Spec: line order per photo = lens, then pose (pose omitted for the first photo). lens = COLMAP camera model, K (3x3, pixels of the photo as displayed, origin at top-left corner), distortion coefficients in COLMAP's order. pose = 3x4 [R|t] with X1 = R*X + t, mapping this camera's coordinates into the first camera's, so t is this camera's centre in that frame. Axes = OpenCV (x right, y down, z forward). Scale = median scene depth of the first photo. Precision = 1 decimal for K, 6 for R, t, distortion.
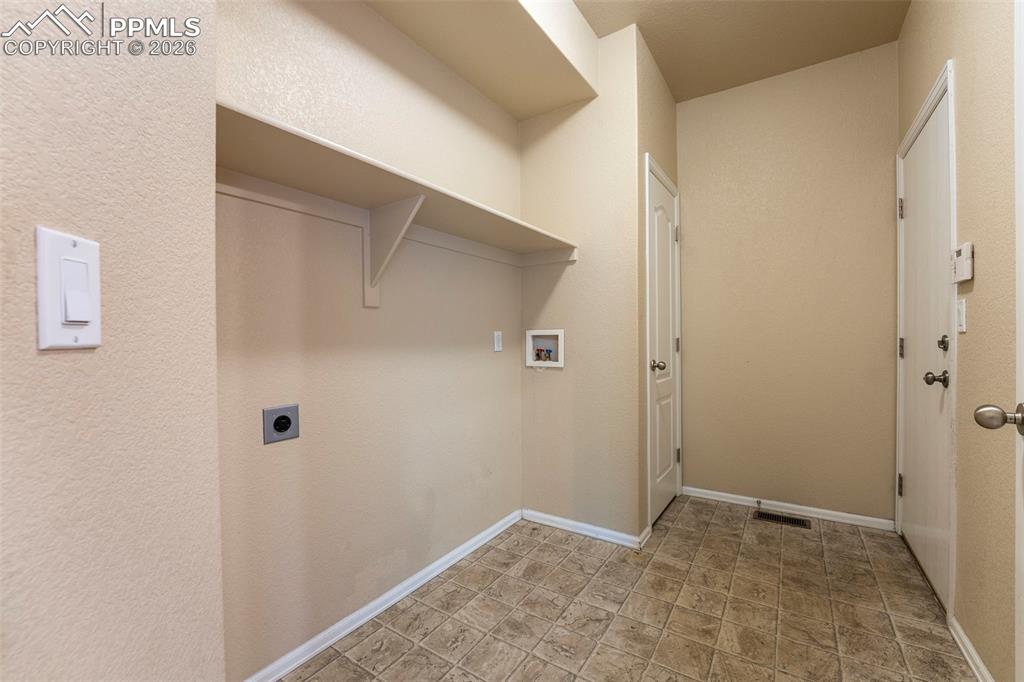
lens RADIAL K [[445.1, 0, 512.0], [0, 445.1, 341.0], [0, 0, 1]] dist [-0.001296, -0.000086]
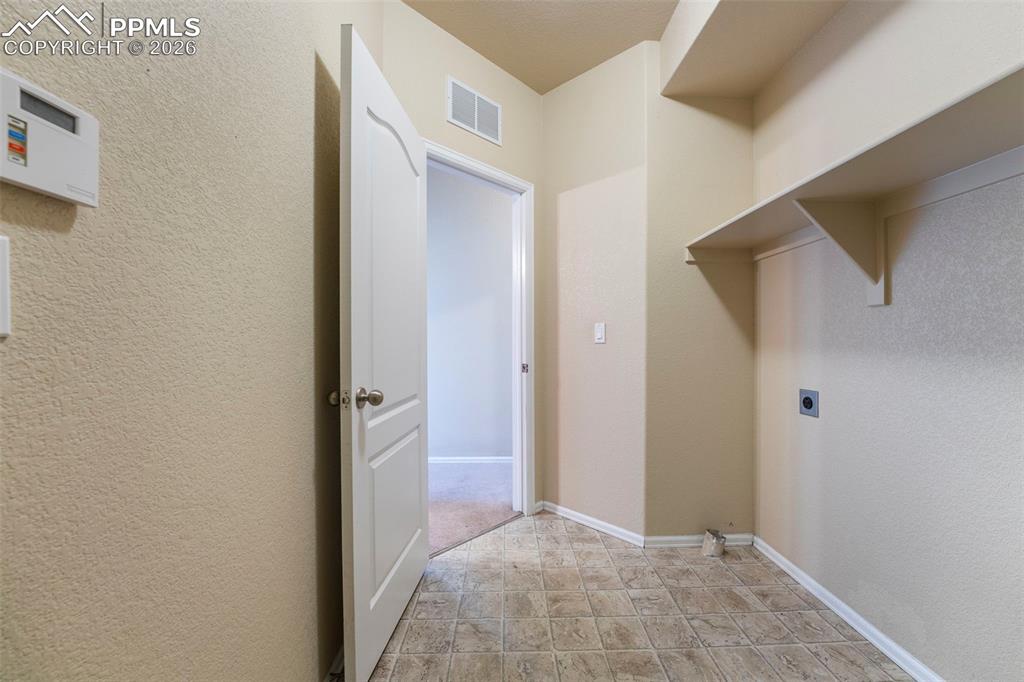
lens RADIAL K [[445.1, 0, 512.0], [0, 445.1, 341.0], [0, 0, 1]] dist [-0.001296, -0.000086]
pose [[-0.838030, 0.007127, -0.545578, 1.009504], [0.002520, 0.999955, 0.009193, -0.020868], [0.545618, 0.006329, -0.838010, 1.660426]]
